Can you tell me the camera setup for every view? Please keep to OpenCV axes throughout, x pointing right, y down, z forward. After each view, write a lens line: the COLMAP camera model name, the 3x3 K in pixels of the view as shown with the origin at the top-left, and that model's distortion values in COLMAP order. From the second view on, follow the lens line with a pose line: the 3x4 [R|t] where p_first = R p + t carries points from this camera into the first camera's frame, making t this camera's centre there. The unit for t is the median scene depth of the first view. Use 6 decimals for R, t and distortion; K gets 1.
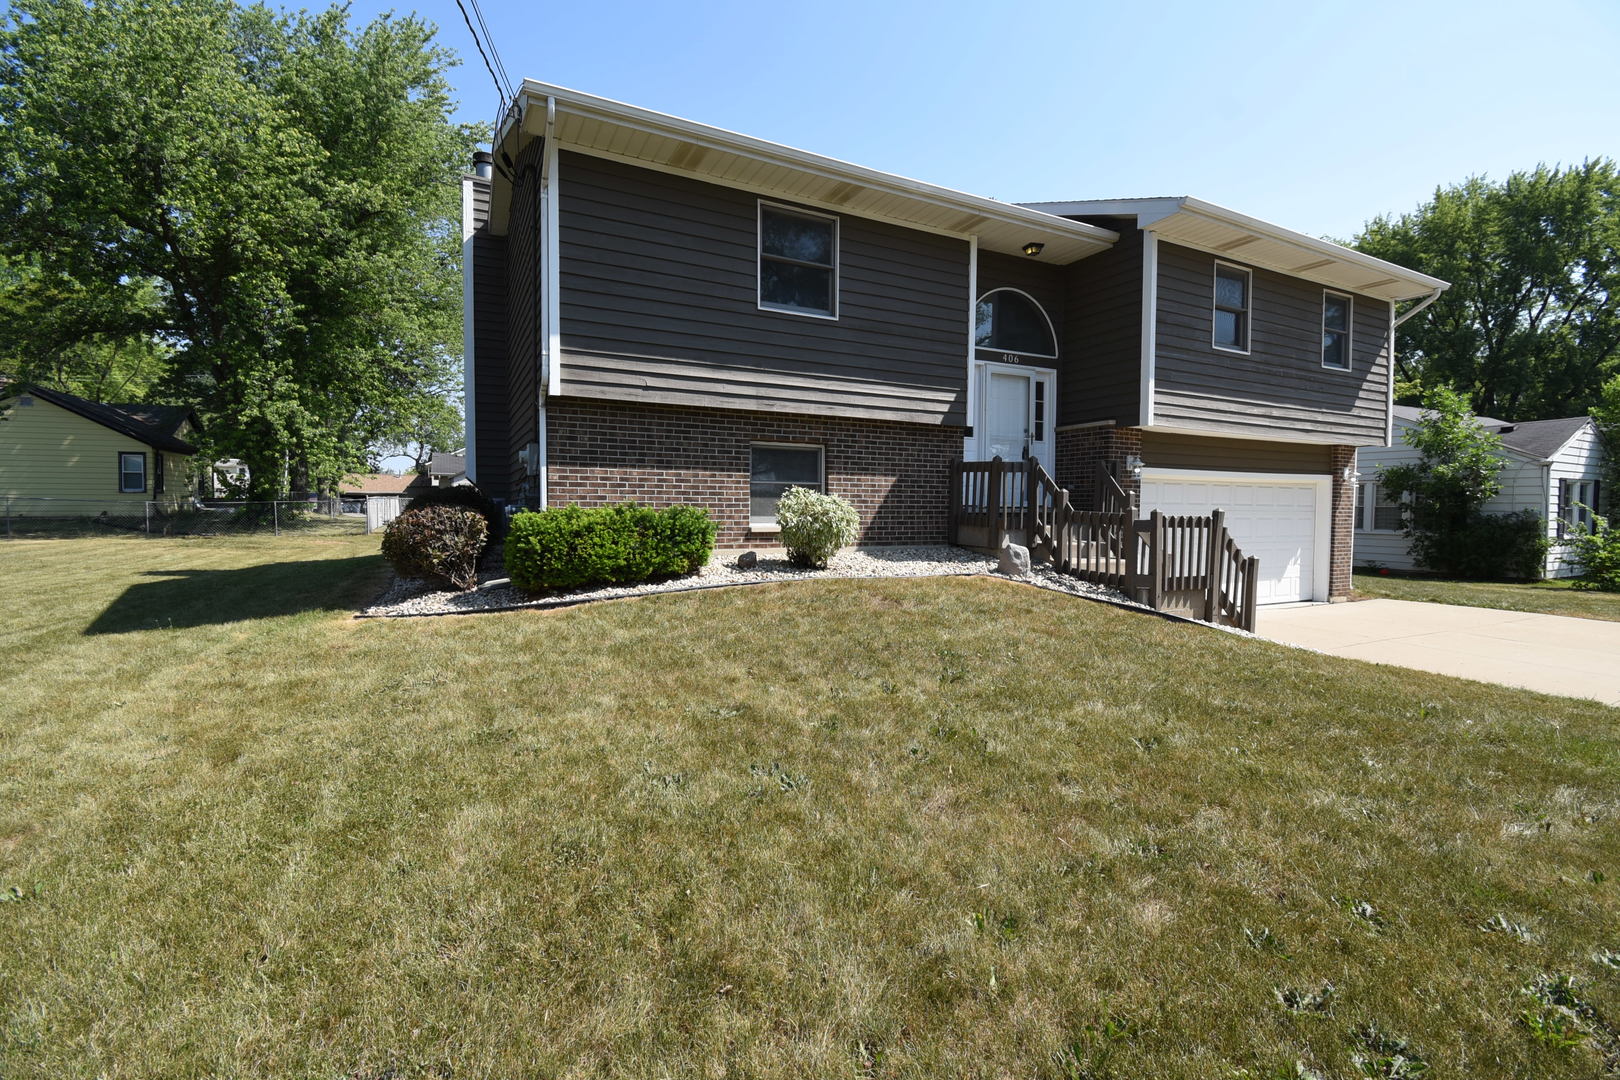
lens RADIAL K [[710.7, 0, 817.2], [0, 710.7, 537.1], [0, 0, 1]] dist [0.016367, -0.023665]
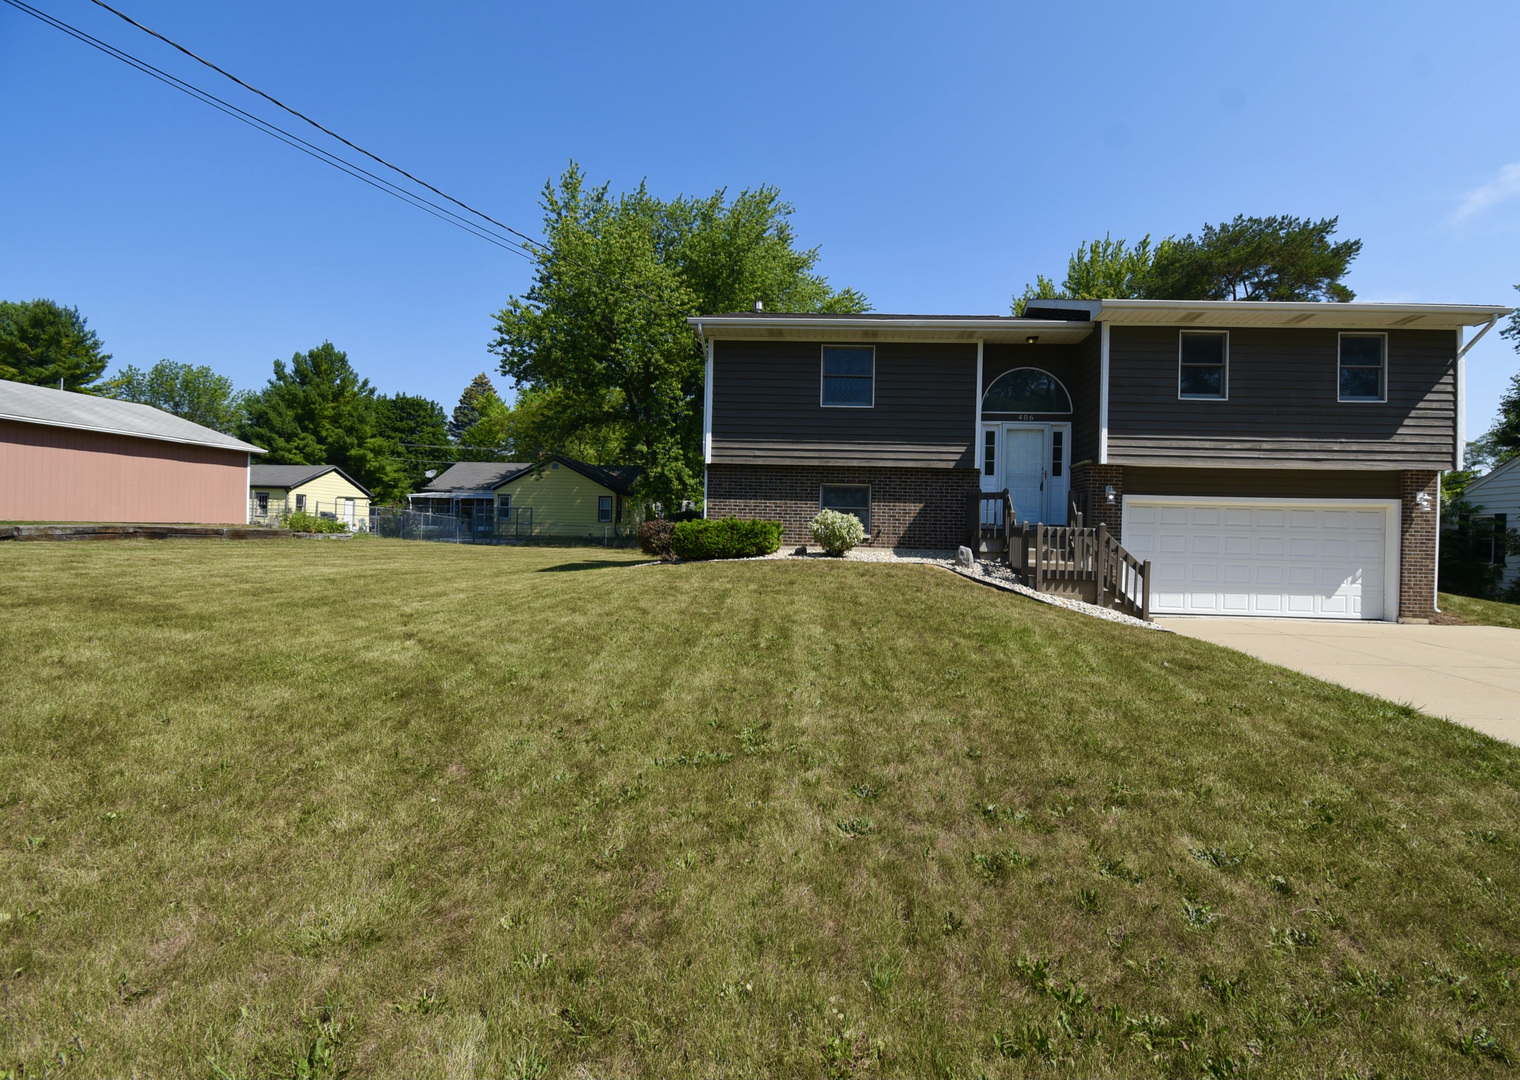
lens RADIAL K [[613.0, 0, 760.0], [0, 613.0, 540.0], [0, 0, 1]] dist [-0.002884, -0.000170]
pose [[0.865093, 0.019500, -0.501233, 0.448506], [-0.038233, 0.998901, -0.027127, 0.038999], [0.500153, 0.042631, 0.864887, -0.283636]]
